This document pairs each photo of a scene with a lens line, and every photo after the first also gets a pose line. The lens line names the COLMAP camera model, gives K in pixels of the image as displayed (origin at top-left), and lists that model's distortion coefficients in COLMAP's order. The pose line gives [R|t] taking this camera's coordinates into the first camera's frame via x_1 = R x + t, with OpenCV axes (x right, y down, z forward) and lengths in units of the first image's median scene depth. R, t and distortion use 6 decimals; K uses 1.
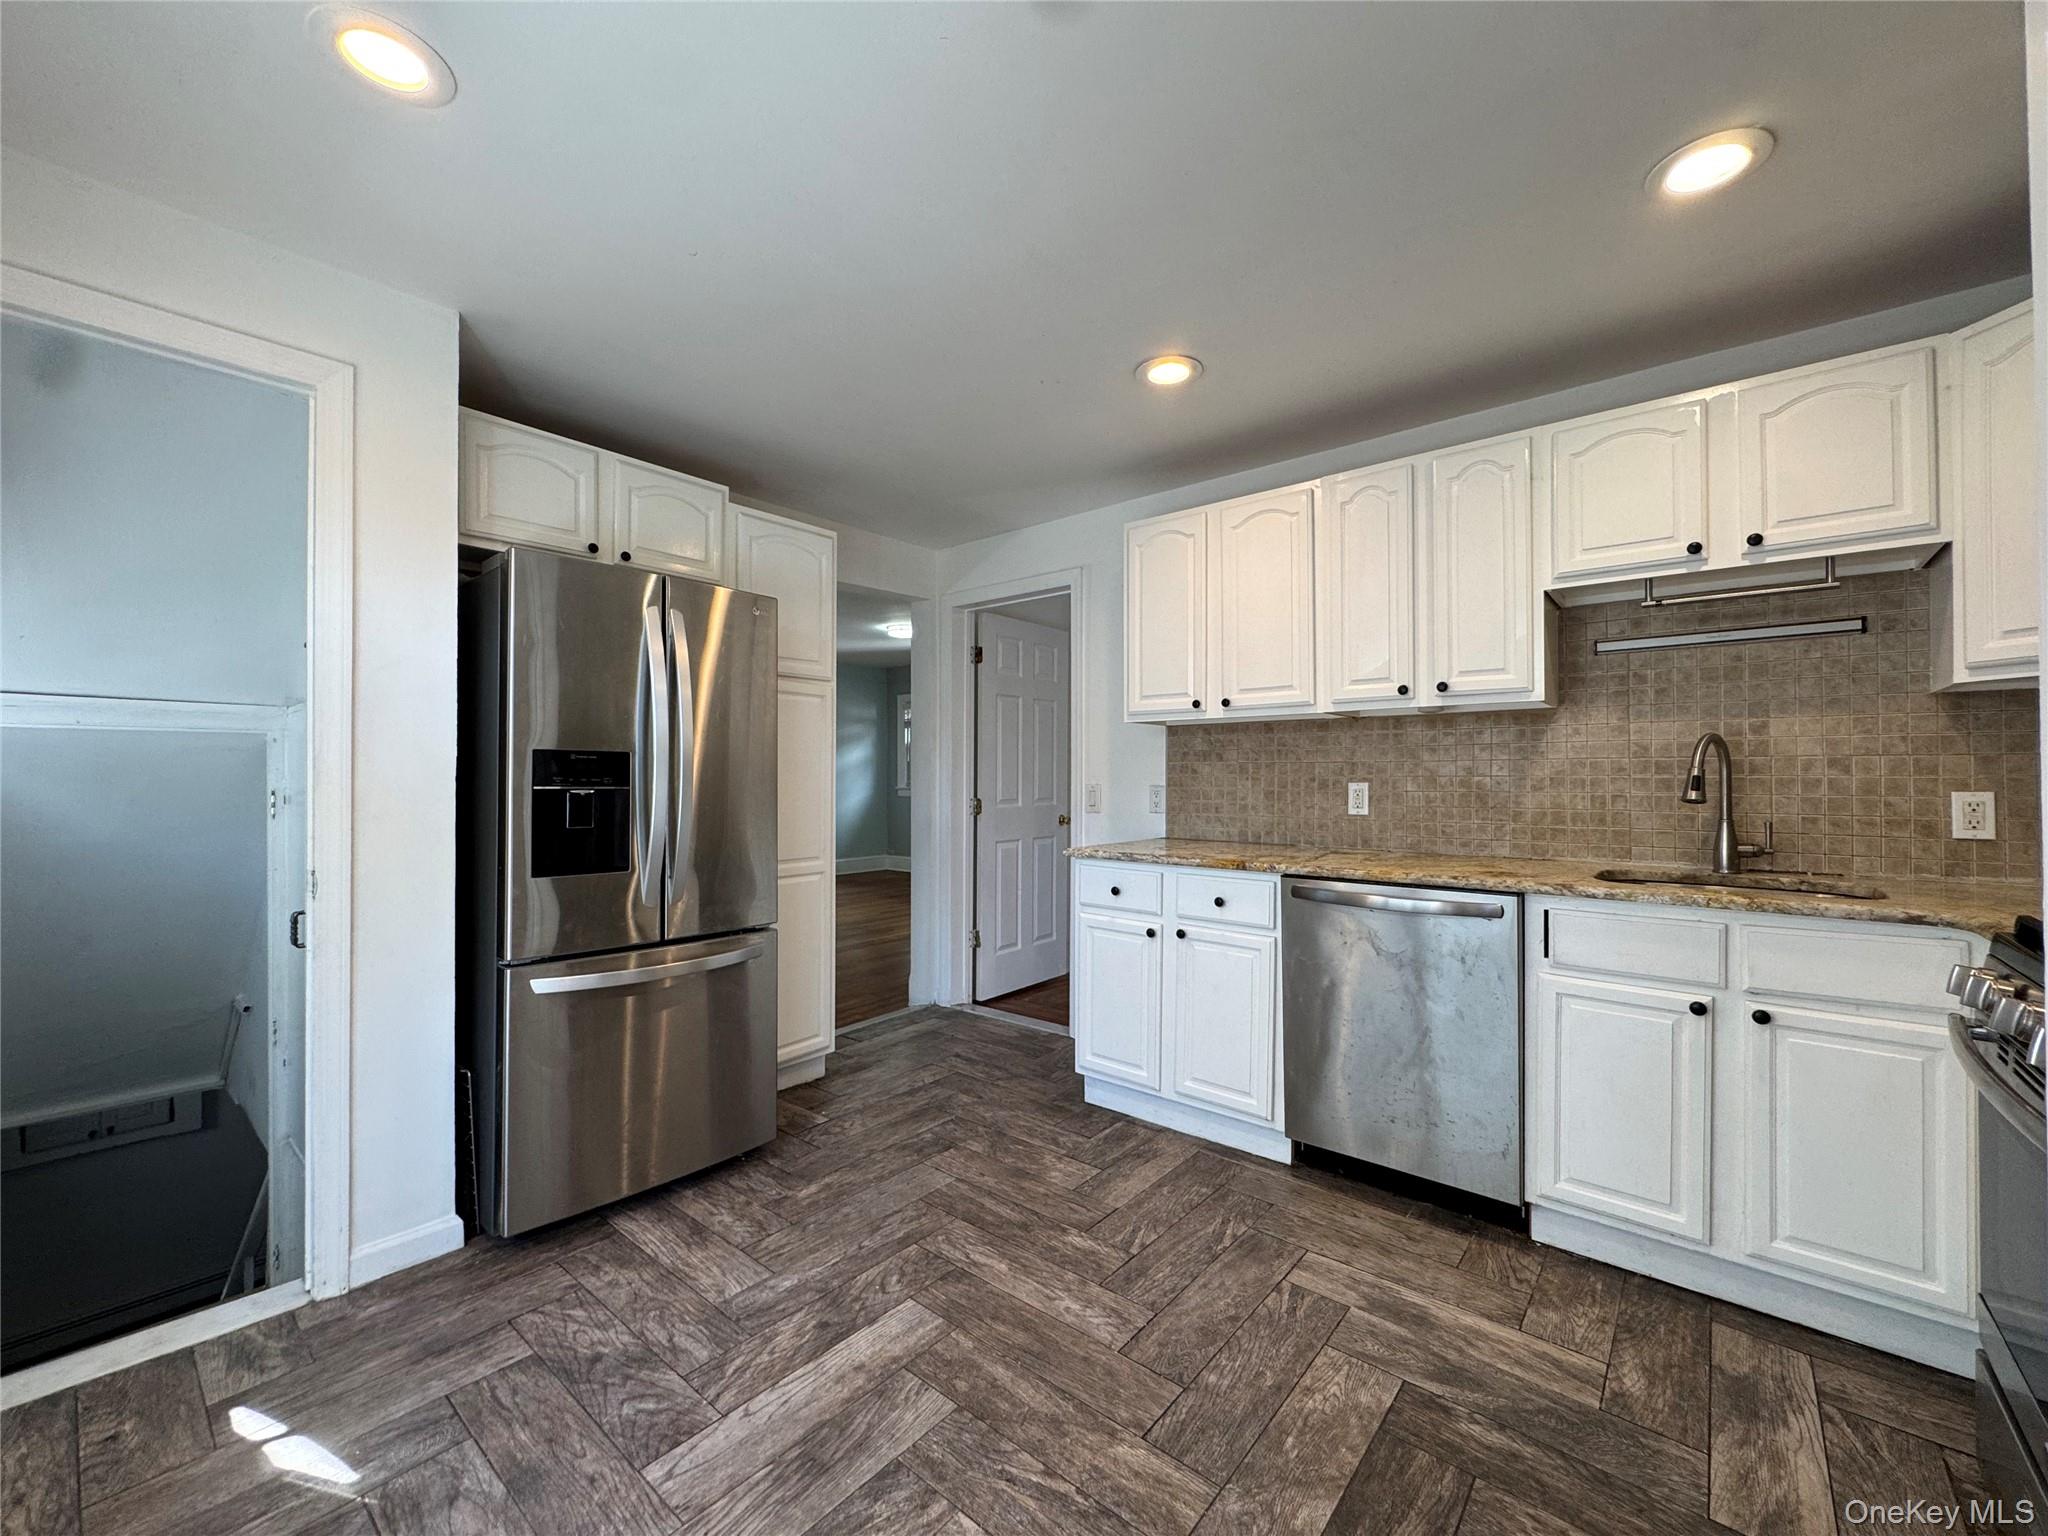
lens RADIAL K [[821.9, 0, 1022.2], [0, 821.9, 774.6], [0, 0, 1]] dist [-0.005826, 0.000913]
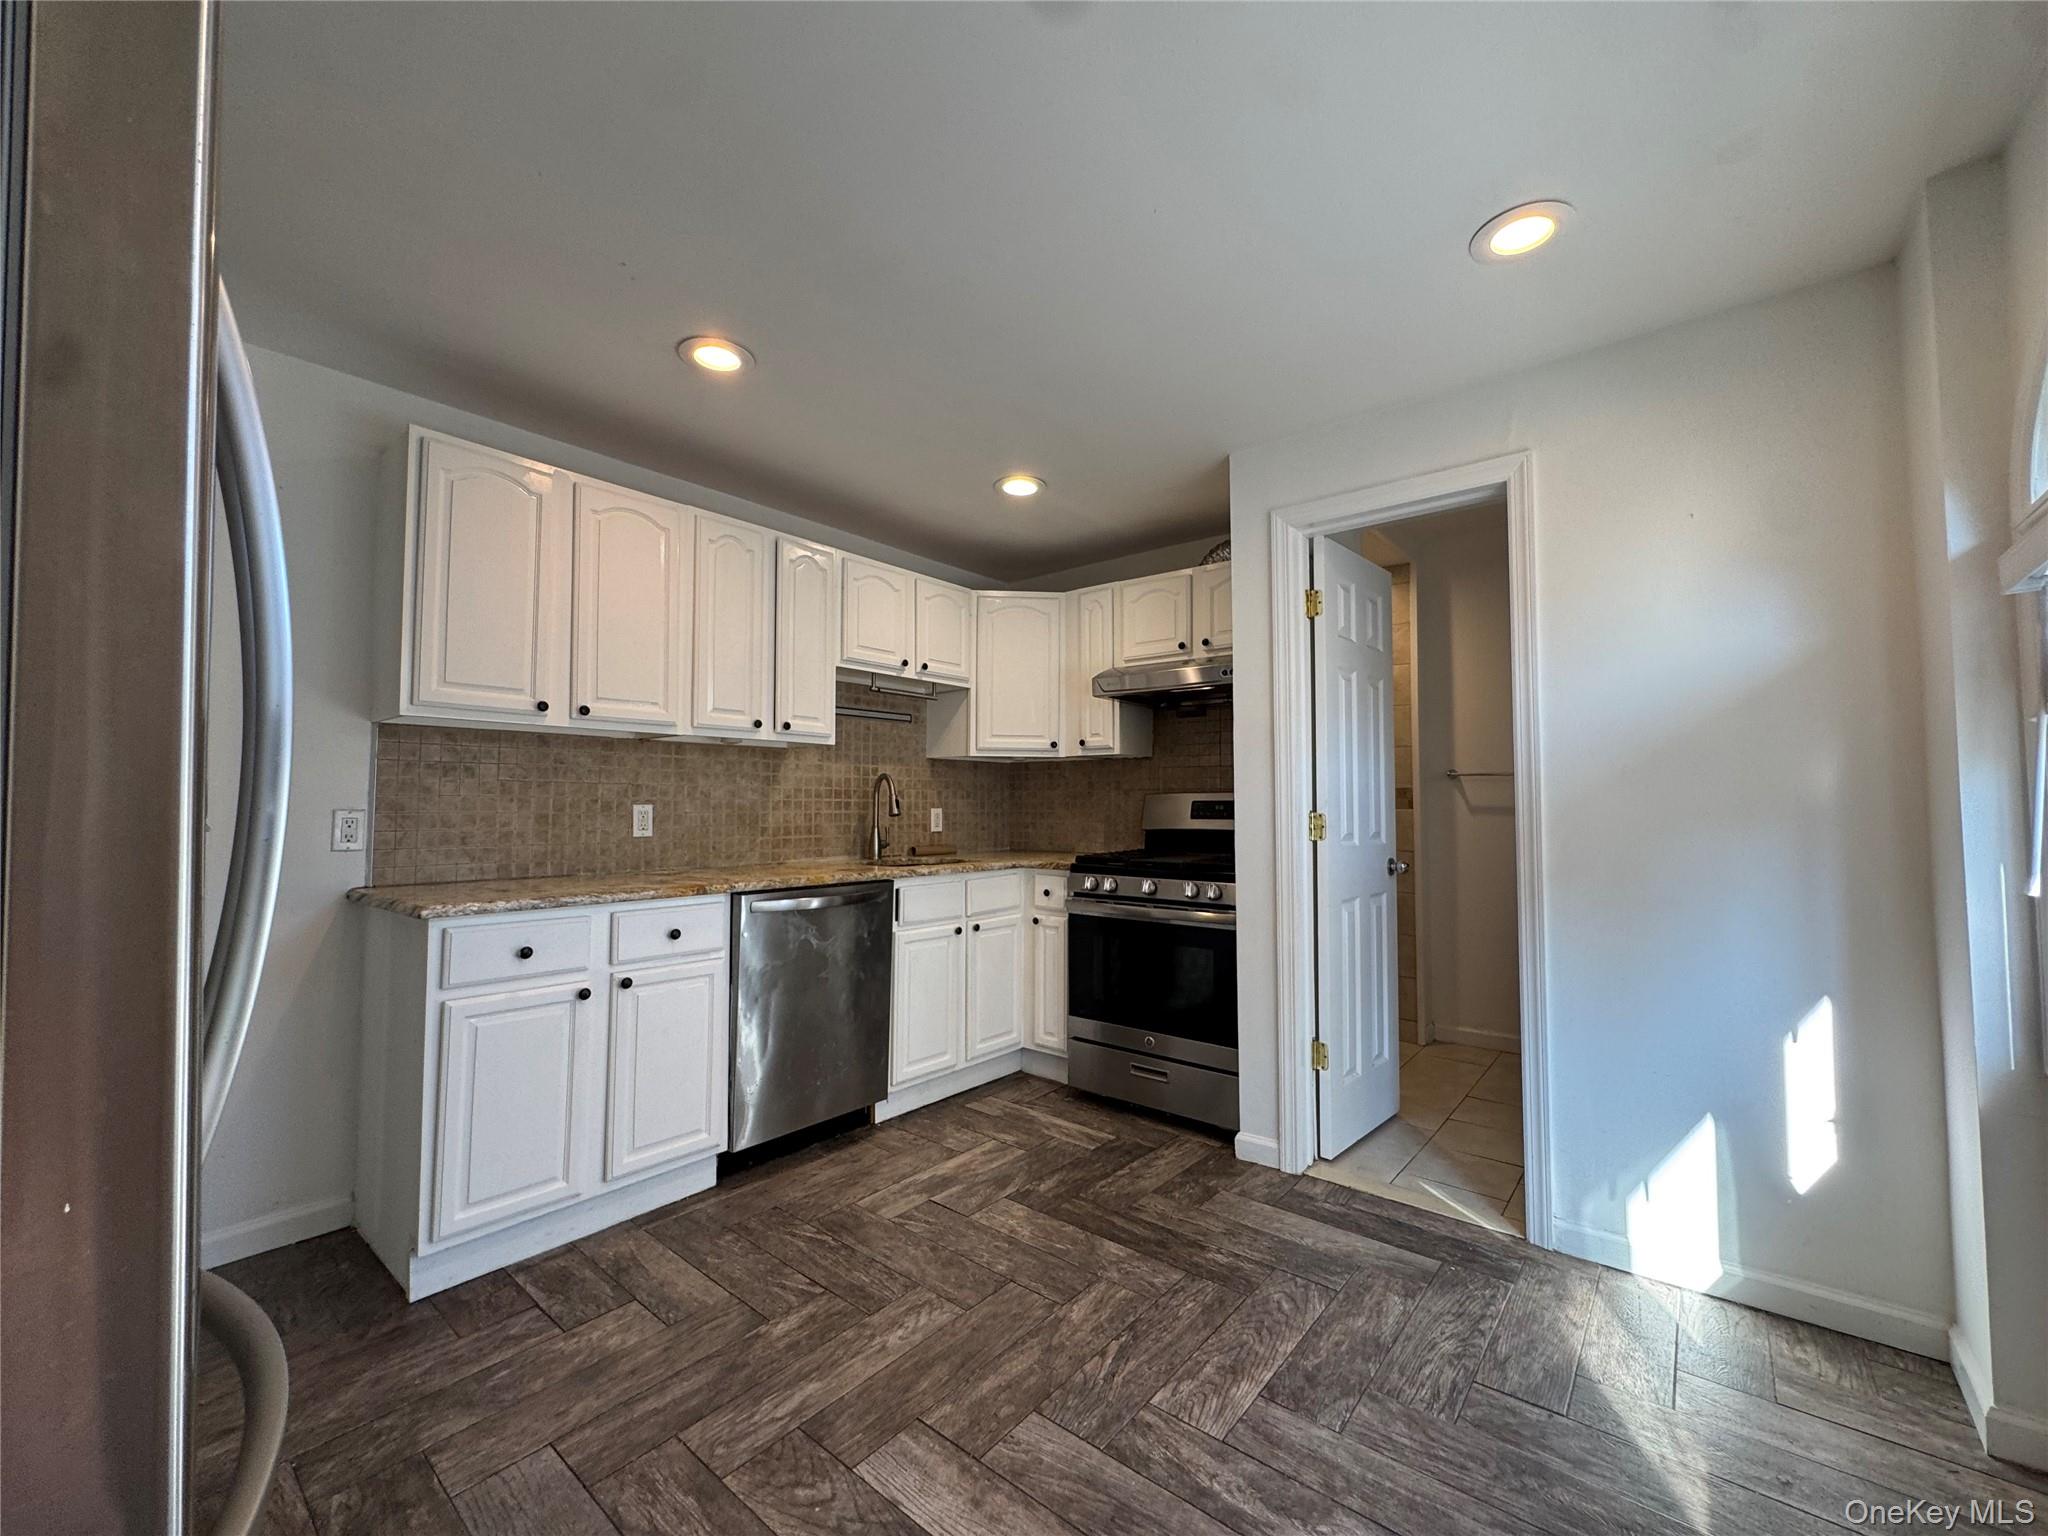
lens RADIAL K [[821.9, 0, 1026.0], [0, 821.9, 772.0], [0, 0, 1]] dist [-0.005826, 0.000913]
pose [[-0.010645, 0.040931, 0.999105, -0.813673], [-0.003632, 0.999154, -0.040971, 0.012874], [-0.999937, -0.004065, -0.010487, 0.738130]]
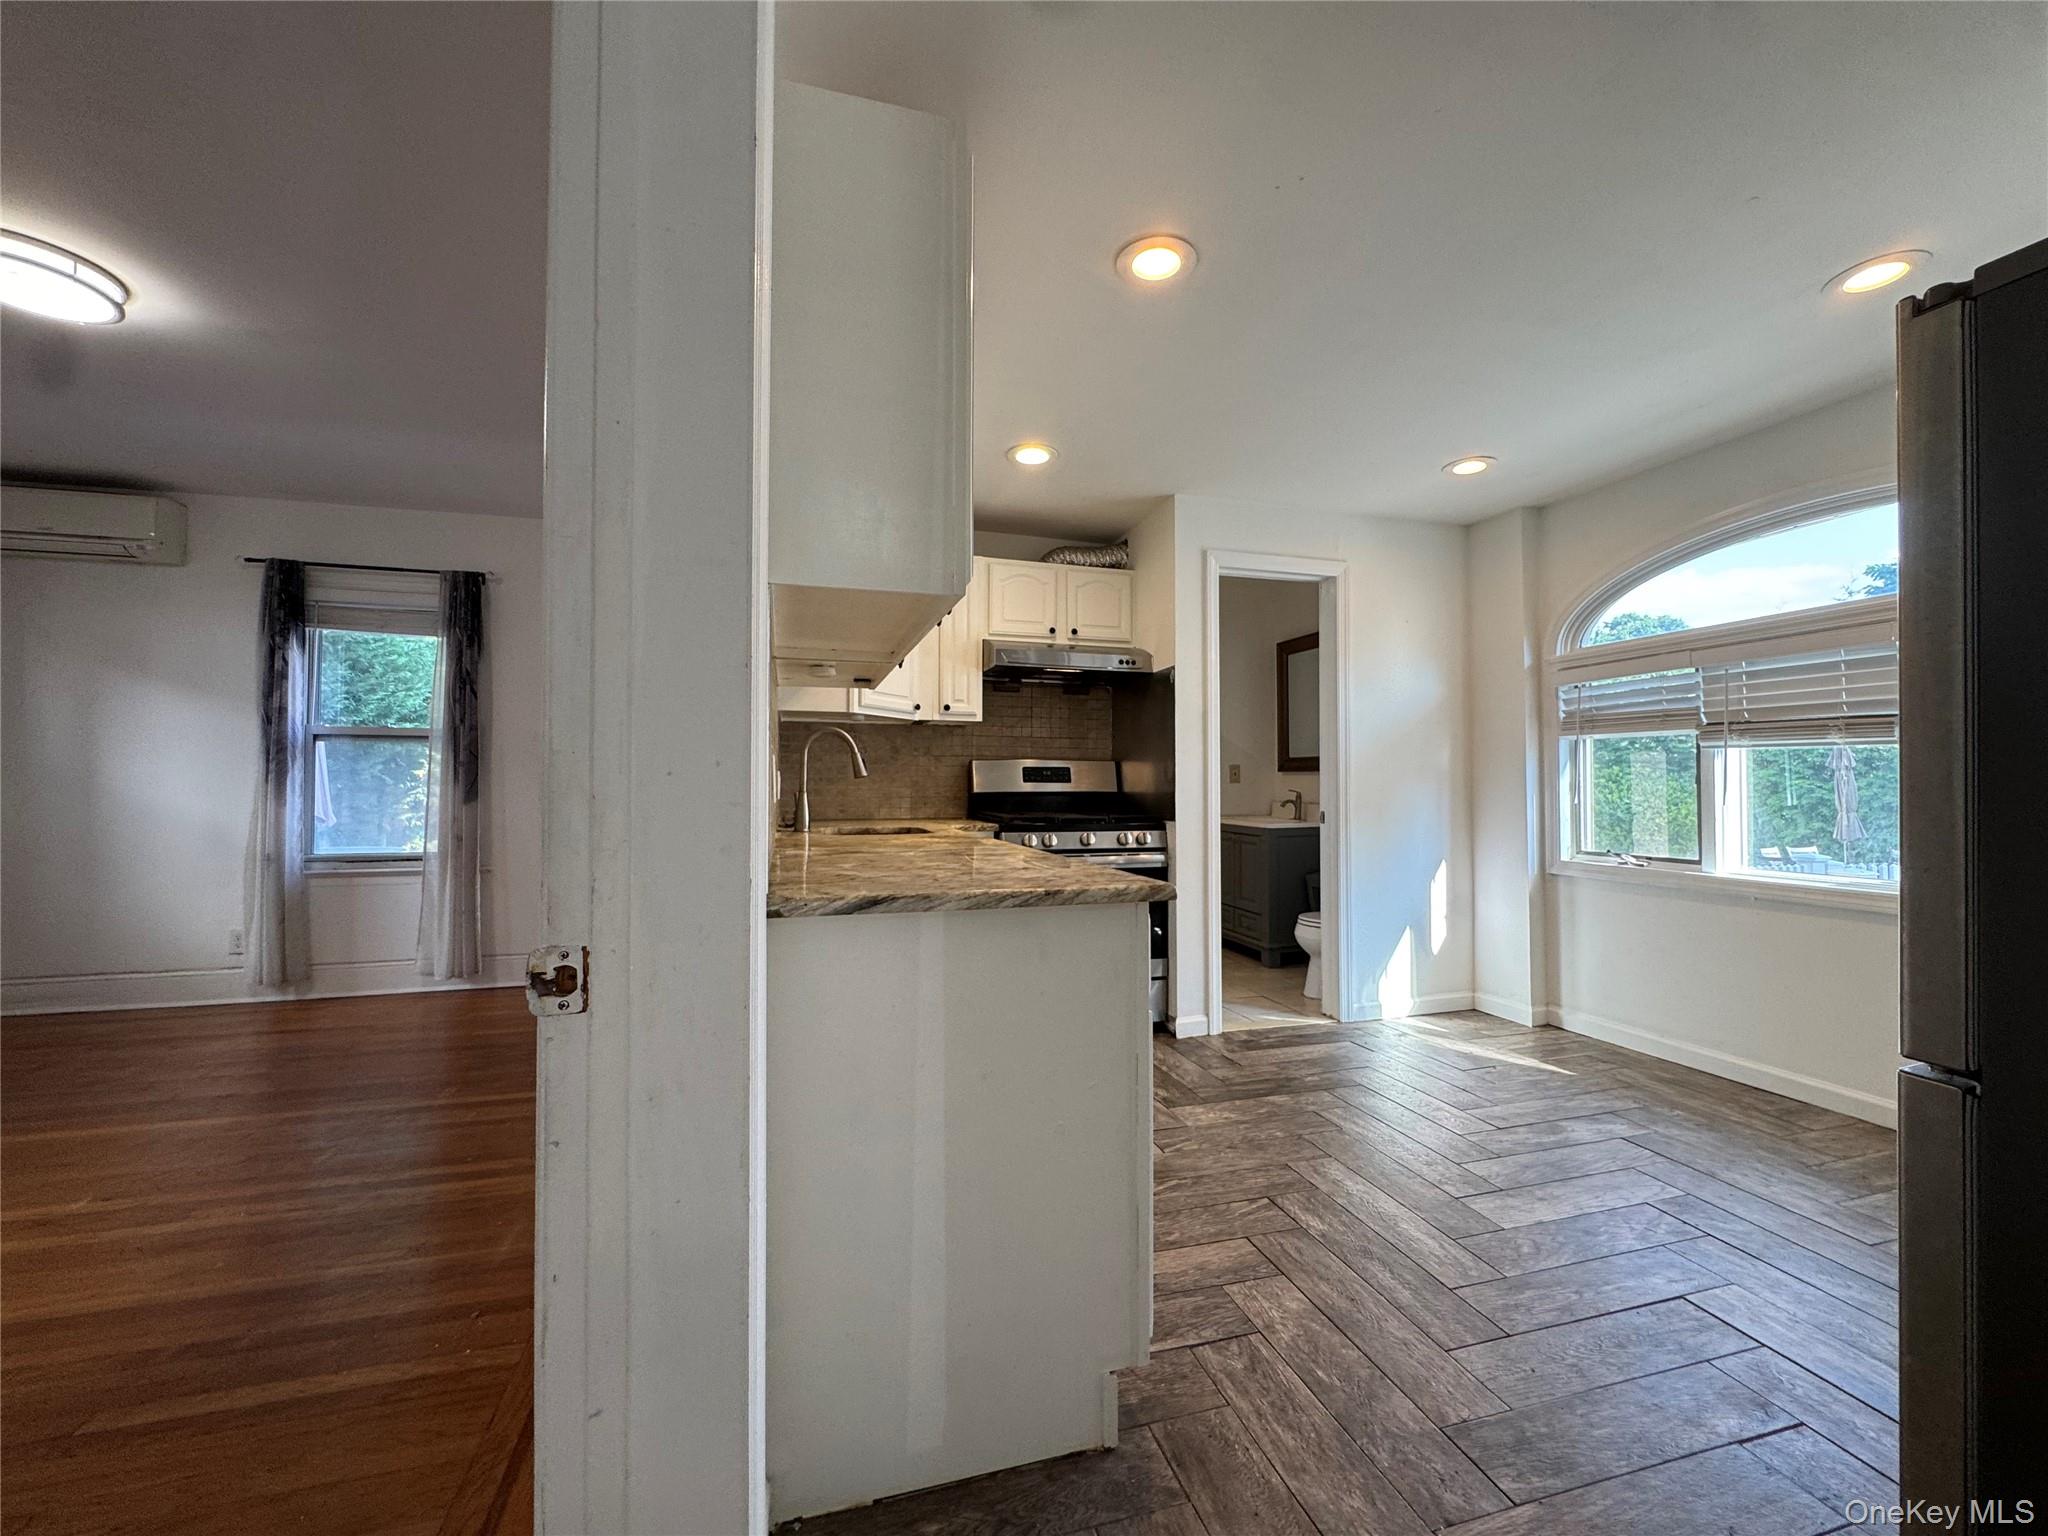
lens RADIAL K [[821.9, 0, 1025.2], [0, 821.9, 767.2], [0, 0, 1]] dist [-0.005826, 0.000913]
pose [[-0.831481, 0.012799, 0.555406, -0.190351], [-0.001114, 0.999694, -0.024705, 0.049898], [-0.555553, -0.021160, -0.831212, 1.970738]]
